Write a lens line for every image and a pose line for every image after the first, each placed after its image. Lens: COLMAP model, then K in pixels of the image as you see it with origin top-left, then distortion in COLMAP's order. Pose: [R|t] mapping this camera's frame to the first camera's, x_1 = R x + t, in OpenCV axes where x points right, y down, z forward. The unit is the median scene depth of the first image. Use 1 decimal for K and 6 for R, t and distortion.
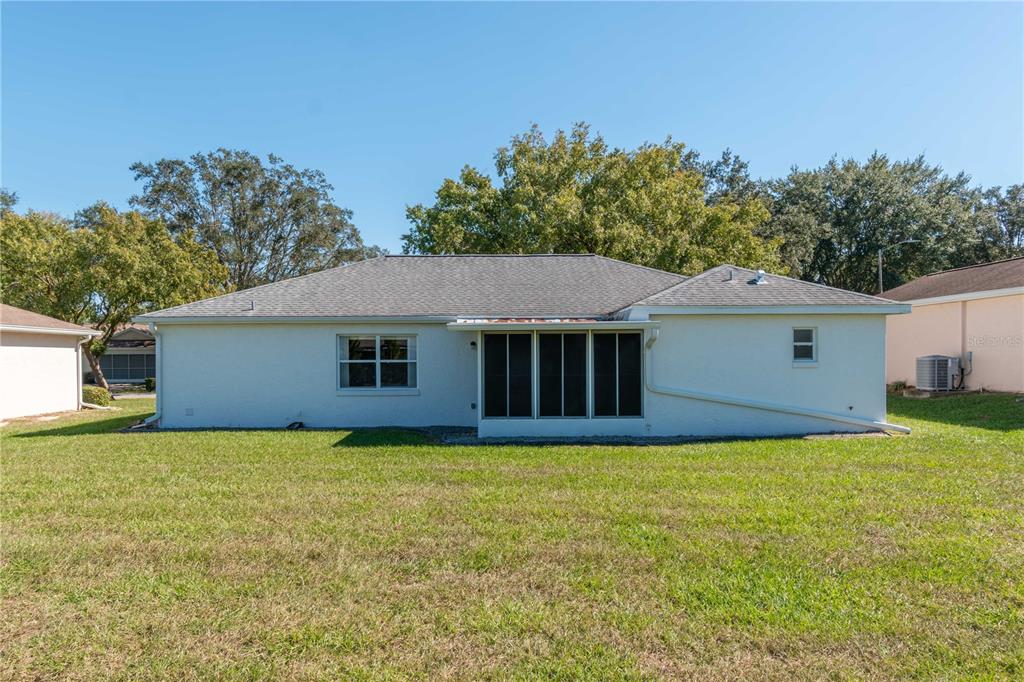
lens RADIAL K [[725.4, 0, 512.0], [0, 725.4, 341.0], [0, 0, 1]] dist [0.021210, 0.000337]
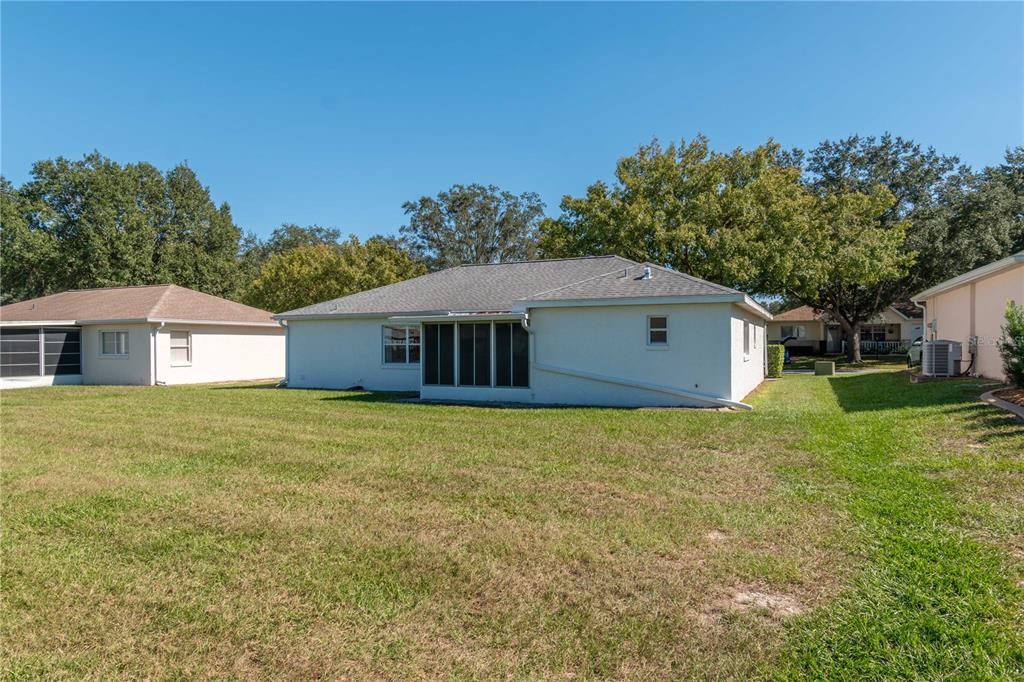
lens RADIAL K [[638.8, 0, 512.0], [0, 638.8, 341.0], [0, 0, 1]] dist [0.001292, 0.000635]
pose [[0.899956, -0.000416, -0.435981, 0.541286], [0.008807, 0.999813, 0.017224, 0.001870], [0.435892, -0.019340, 0.899791, -0.018314]]
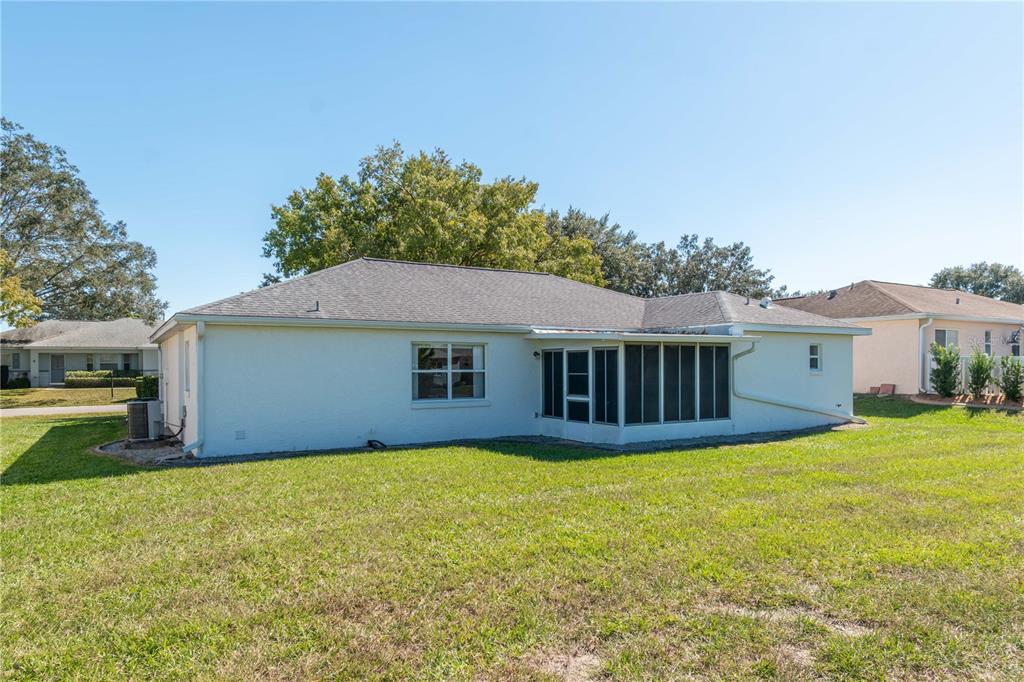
lens RADIAL K [[638.8, 0, 512.0], [0, 638.8, 341.0], [0, 0, 1]] dist [0.001292, 0.000635]
pose [[0.865734, 0.020062, 0.500103, -0.531006], [-0.012444, 0.999750, -0.018563, 0.003495], [-0.500350, 0.009847, 0.865767, 0.248500]]
